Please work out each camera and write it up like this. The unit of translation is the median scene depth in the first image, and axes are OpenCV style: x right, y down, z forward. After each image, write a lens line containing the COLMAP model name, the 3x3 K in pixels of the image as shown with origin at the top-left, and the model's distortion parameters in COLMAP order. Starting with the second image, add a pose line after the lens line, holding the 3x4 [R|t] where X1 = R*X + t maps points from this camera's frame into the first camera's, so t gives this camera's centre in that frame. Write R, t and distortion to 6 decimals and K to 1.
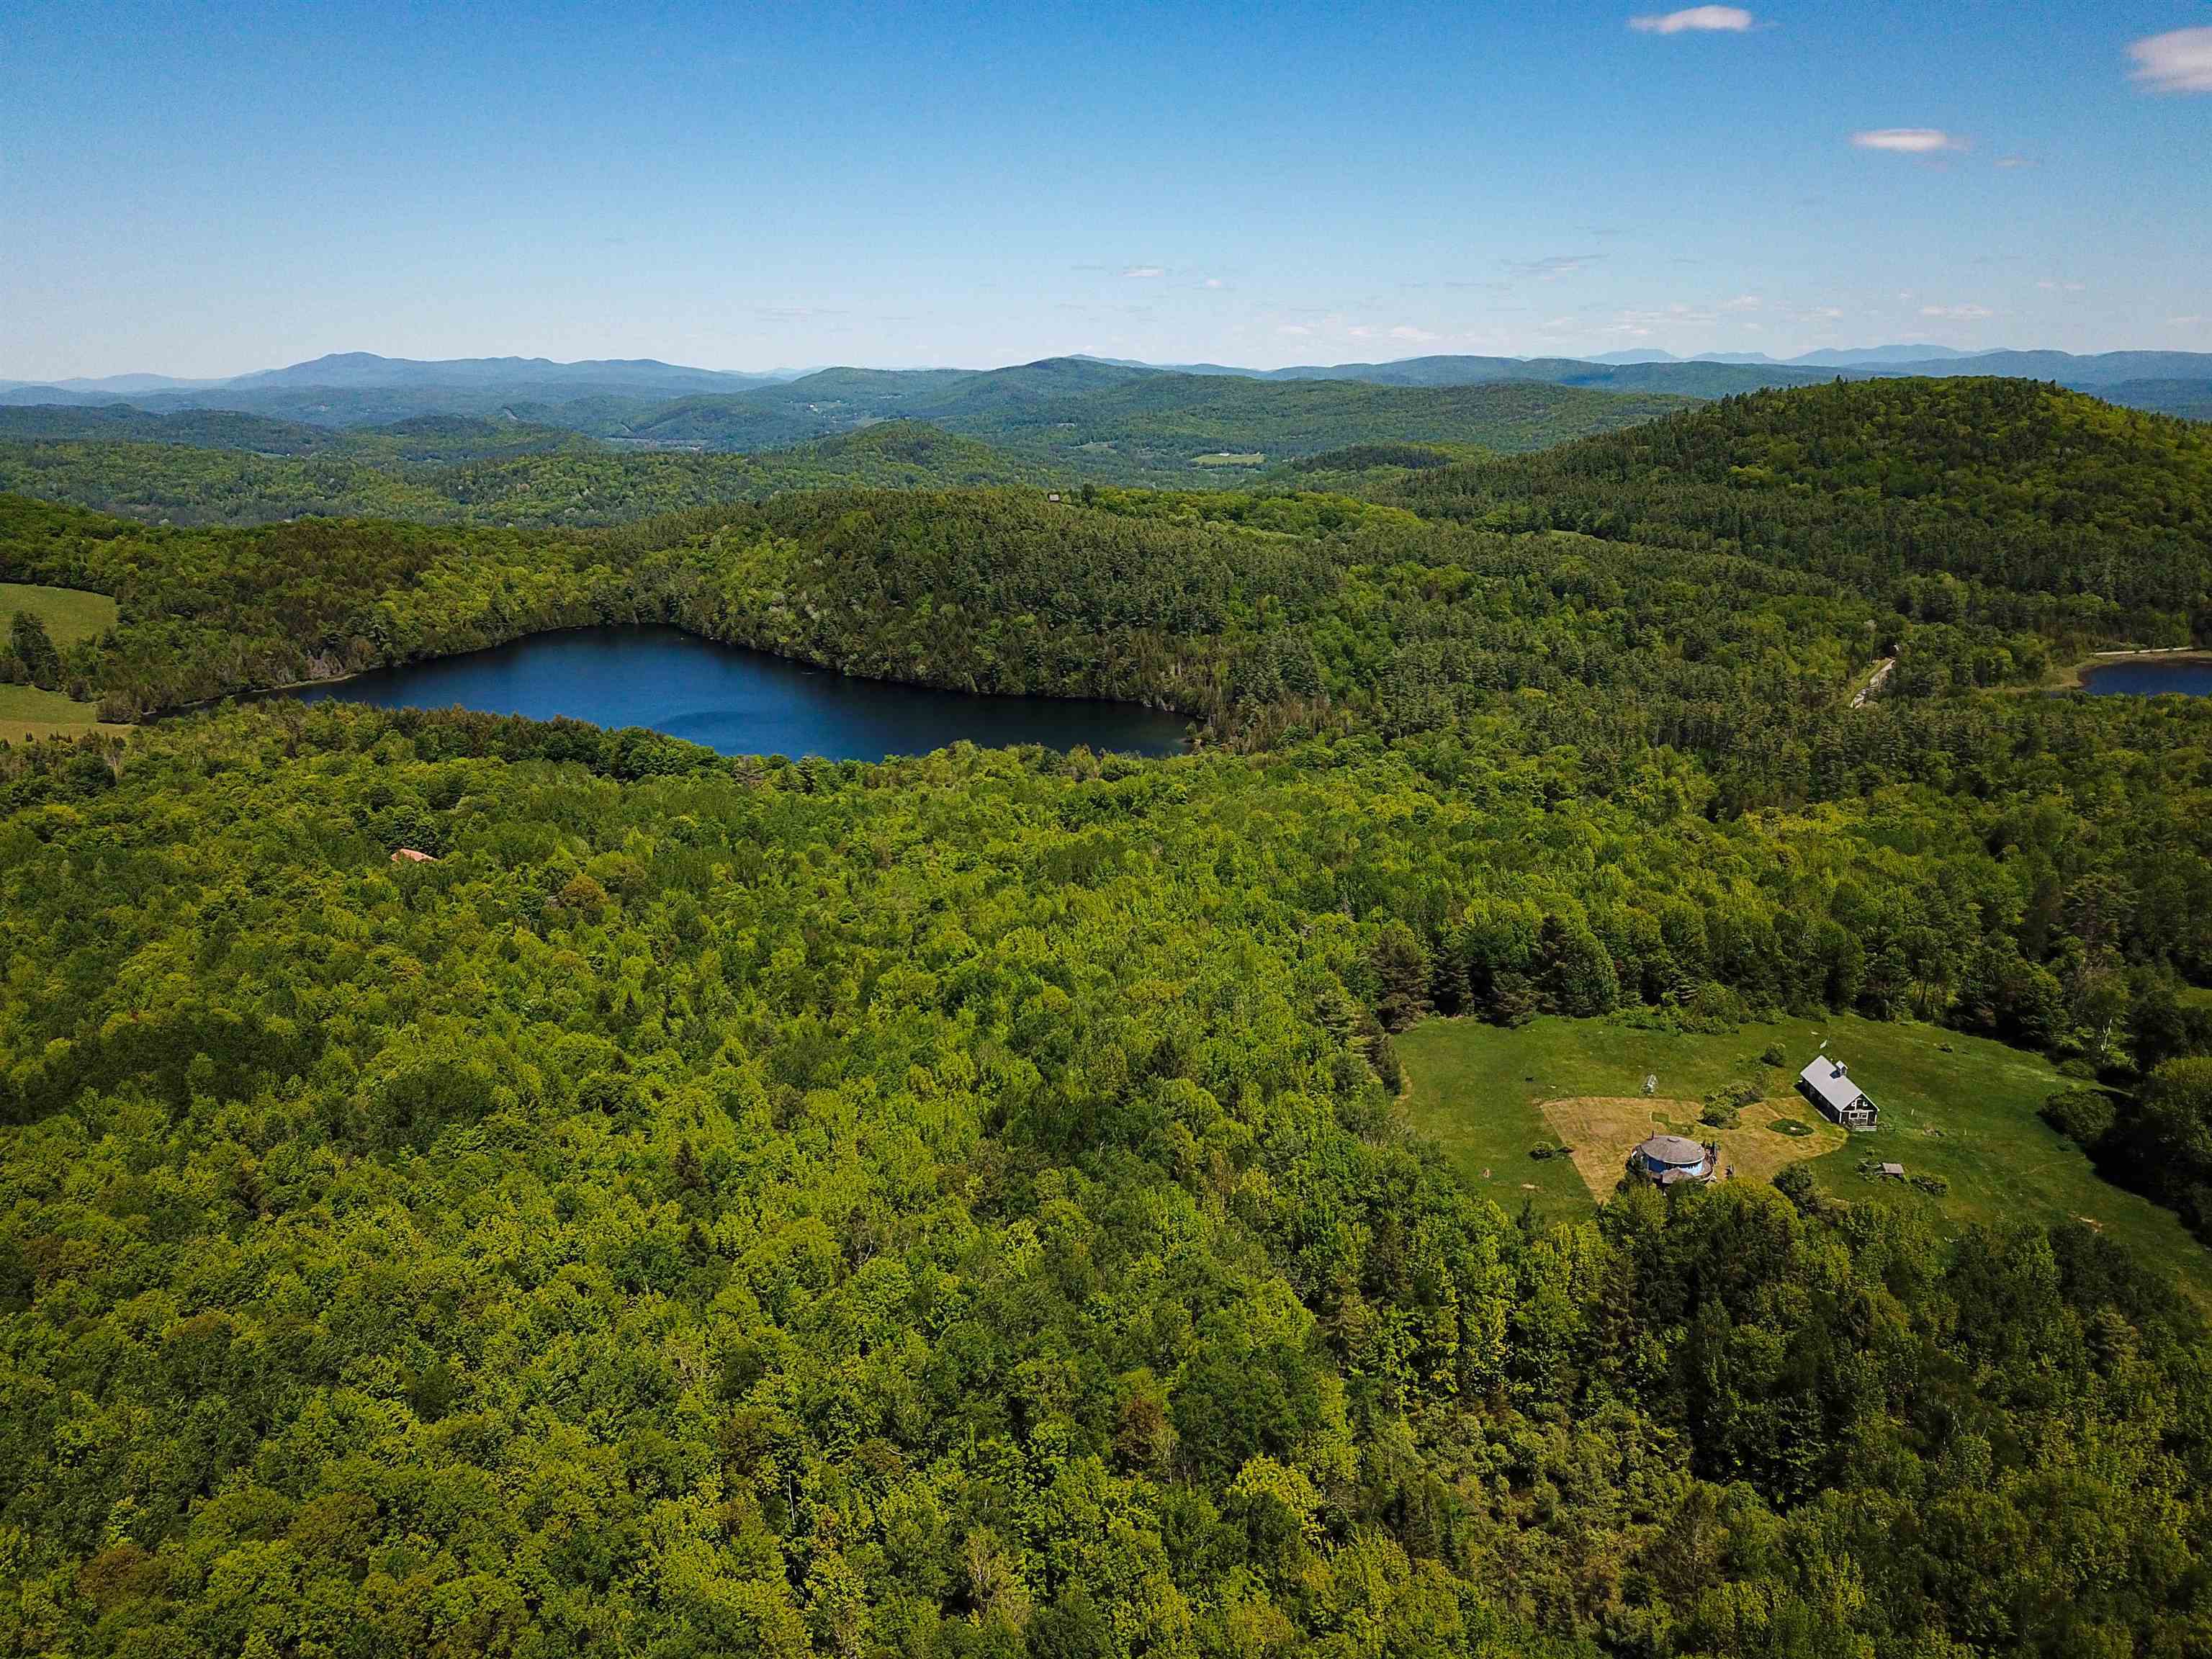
lens RADIAL K [[1693.0, 0, 1110.4], [0, 1693.0, 825.1], [0, 0, 1]] dist [0.026057, -0.023158]
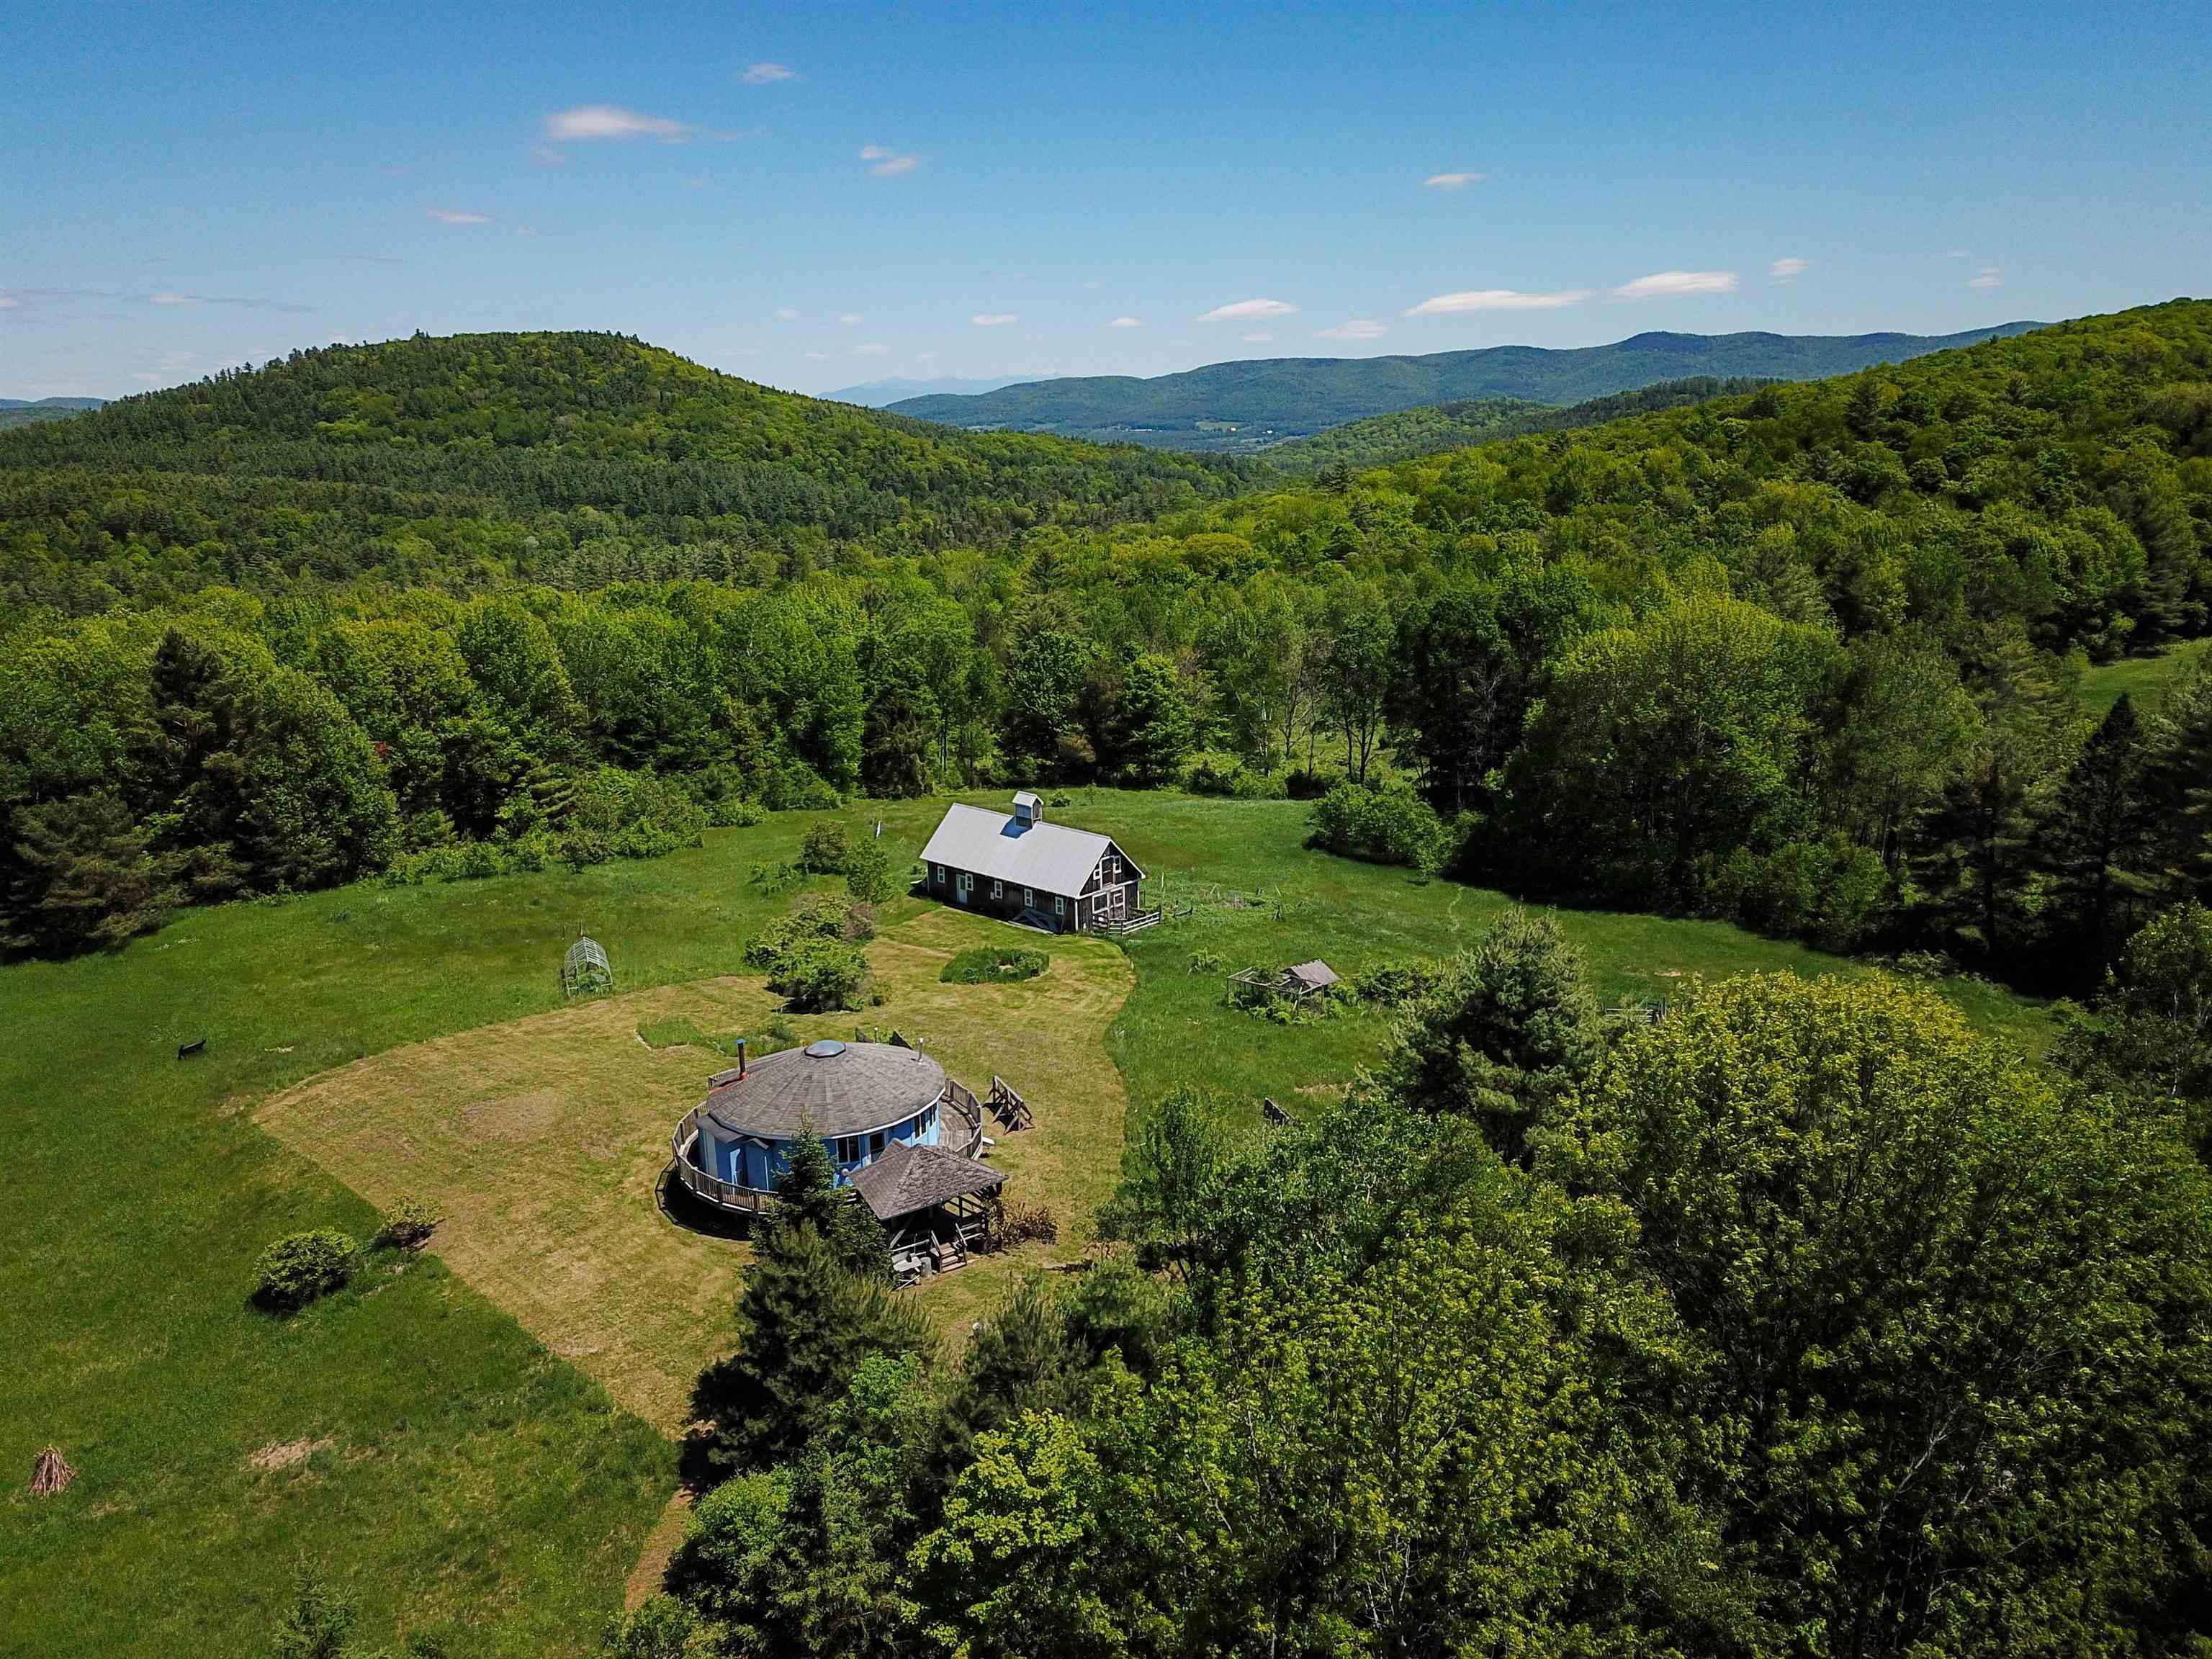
lens RADIAL K [[1702.3, 0, 1107.4], [0, 1702.3, 794.1], [0, 0, 1]] dist [0.045318, -0.080523]
pose [[0.712938, -0.162123, 0.682229, 0.051638], [0.194373, 0.980473, 0.029875, 0.040036], [-0.673750, 0.111307, 0.730528, 0.210686]]
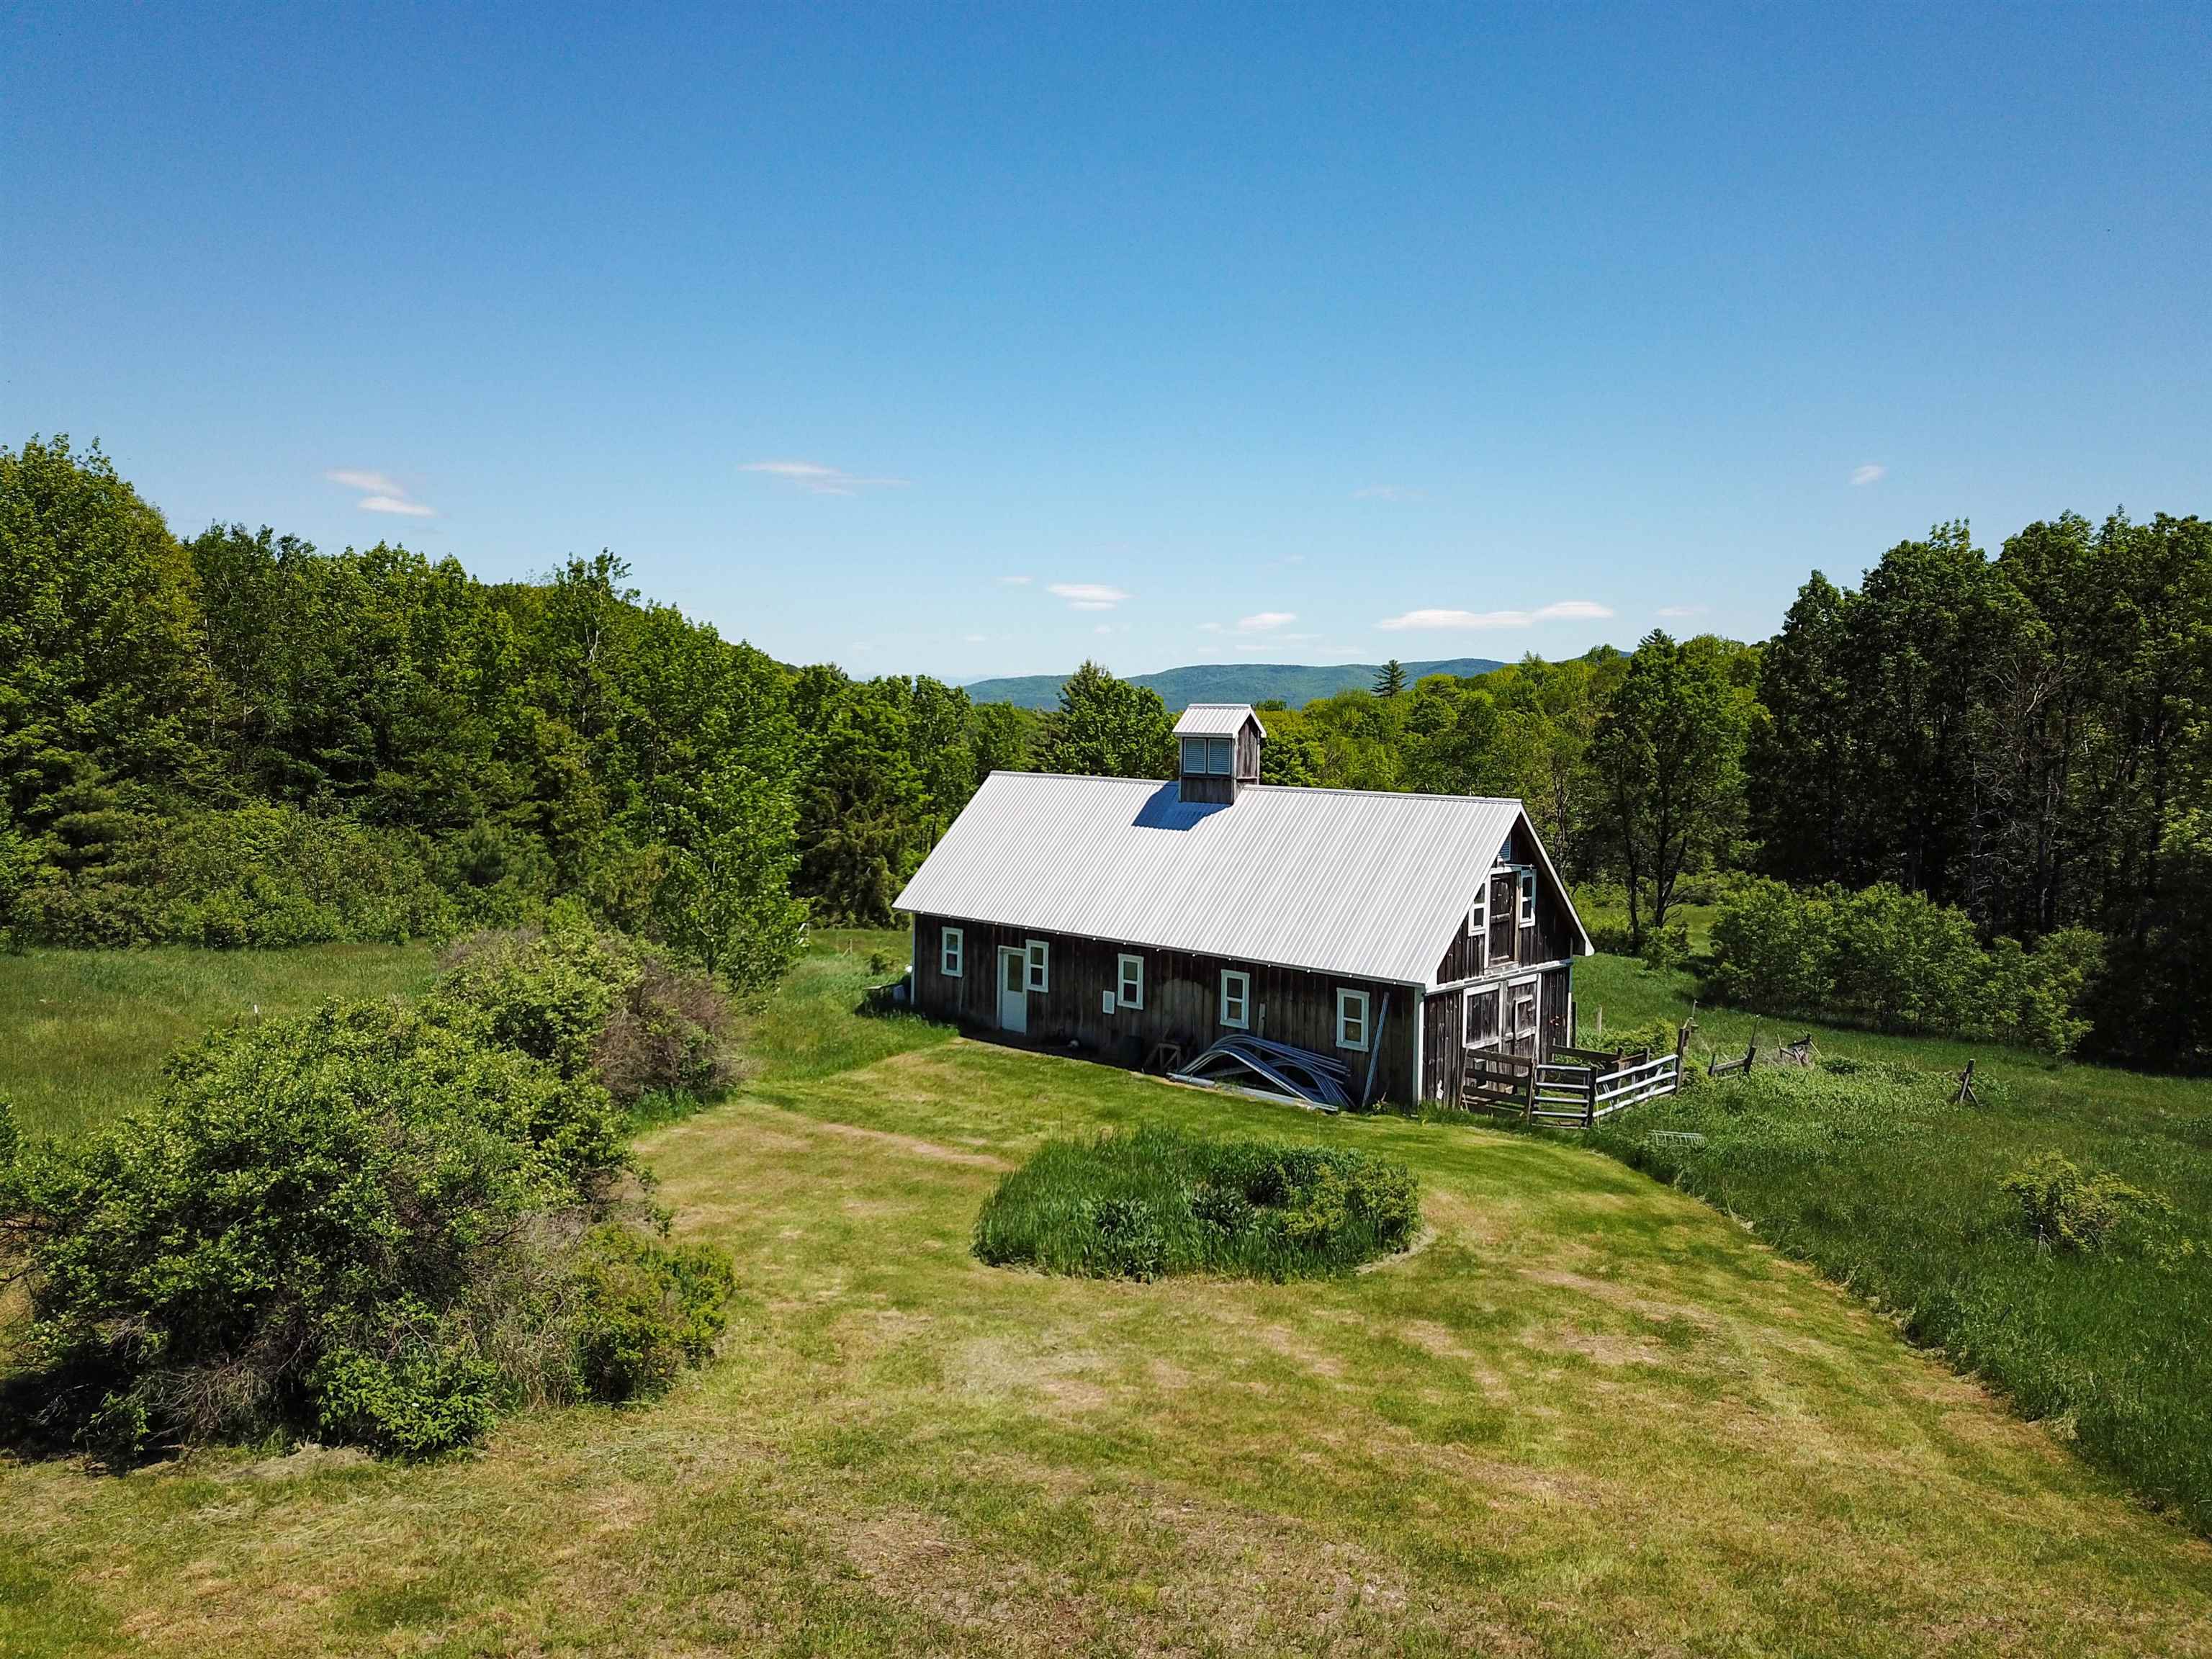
lens RADIAL K [[1682.4, 0, 1099.0], [0, 1682.4, 803.2], [0, 0, 1]] dist [0.111903, -0.252806]
pose [[0.703431, -0.024334, 0.710347, 0.099214], [0.164330, 0.977903, -0.129231, 0.049677], [-0.691506, 0.207637, 0.691886, 0.277465]]
